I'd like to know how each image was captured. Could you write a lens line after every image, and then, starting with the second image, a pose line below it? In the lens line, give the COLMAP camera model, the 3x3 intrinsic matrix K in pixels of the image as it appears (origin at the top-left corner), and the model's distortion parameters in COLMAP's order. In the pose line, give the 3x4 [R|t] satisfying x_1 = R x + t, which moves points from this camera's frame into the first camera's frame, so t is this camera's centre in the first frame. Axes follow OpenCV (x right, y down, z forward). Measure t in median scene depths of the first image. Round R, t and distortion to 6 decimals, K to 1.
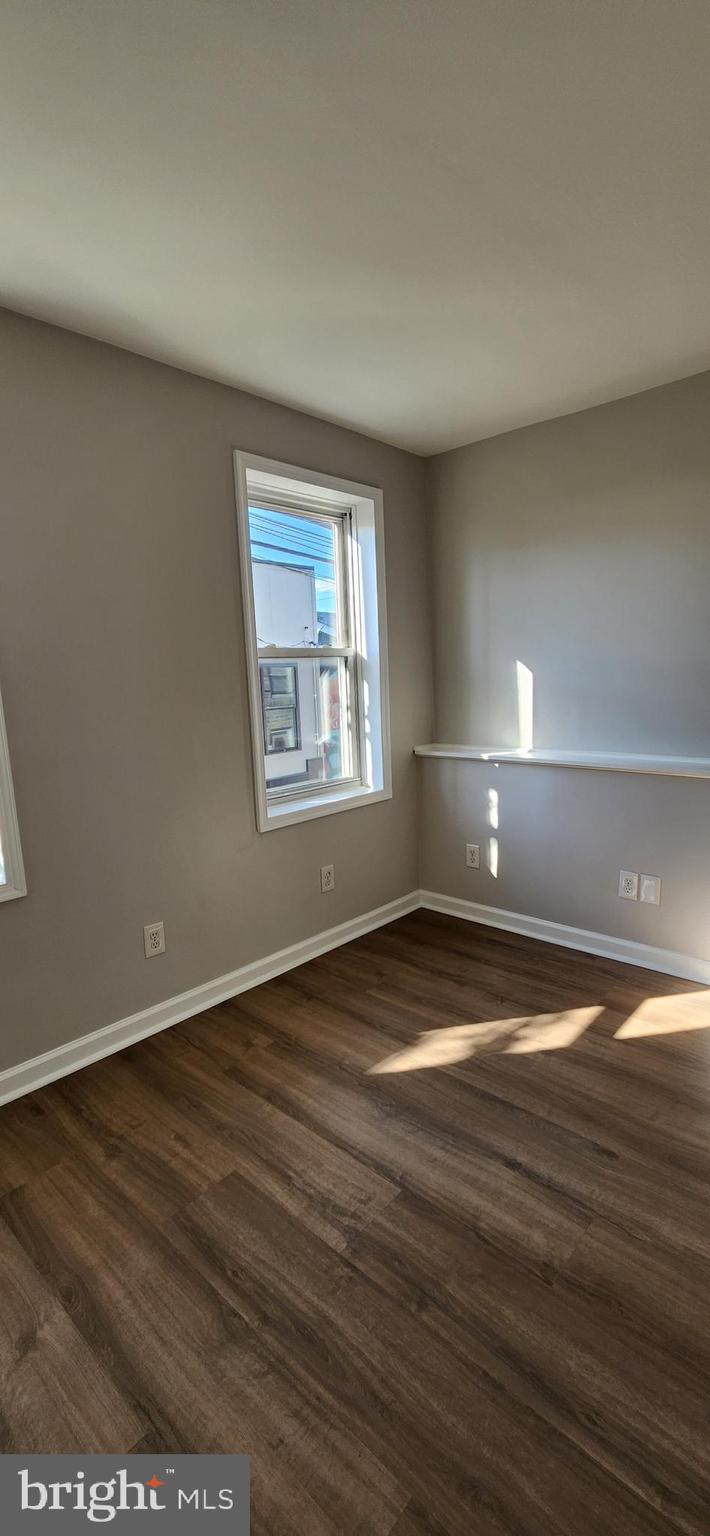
lens RADIAL K [[628.0, 0, 367.8], [0, 628.0, 771.4], [0, 0, 1]] dist [0.000758, -0.000124]
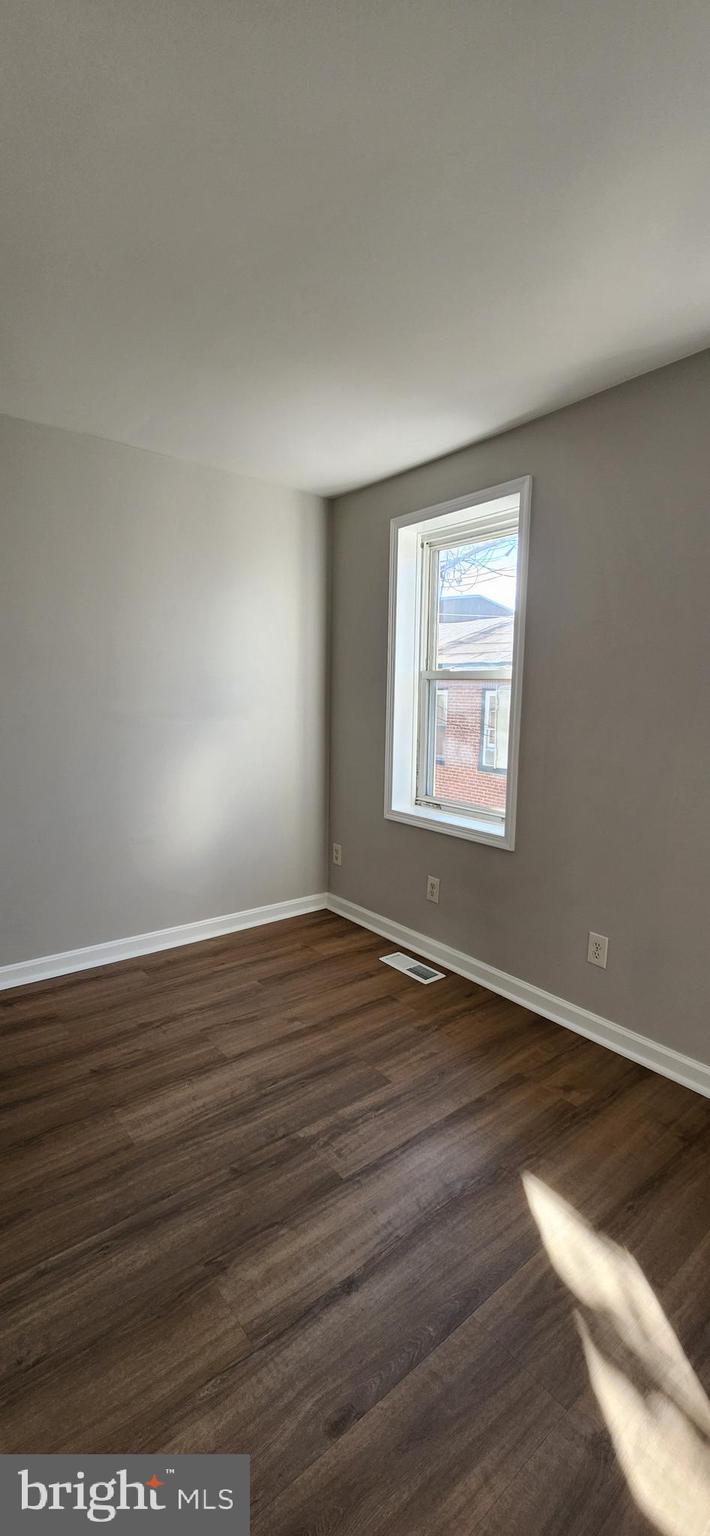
lens RADIAL K [[628.0, 0, 367.8], [0, 628.0, 771.4], [0, 0, 1]] dist [0.000758, -0.000124]
pose [[-0.147756, 0.156485, -0.976566, 1.002088], [-0.170022, 0.968685, 0.180947, -0.198789], [0.974300, 0.192773, -0.116523, 1.065577]]
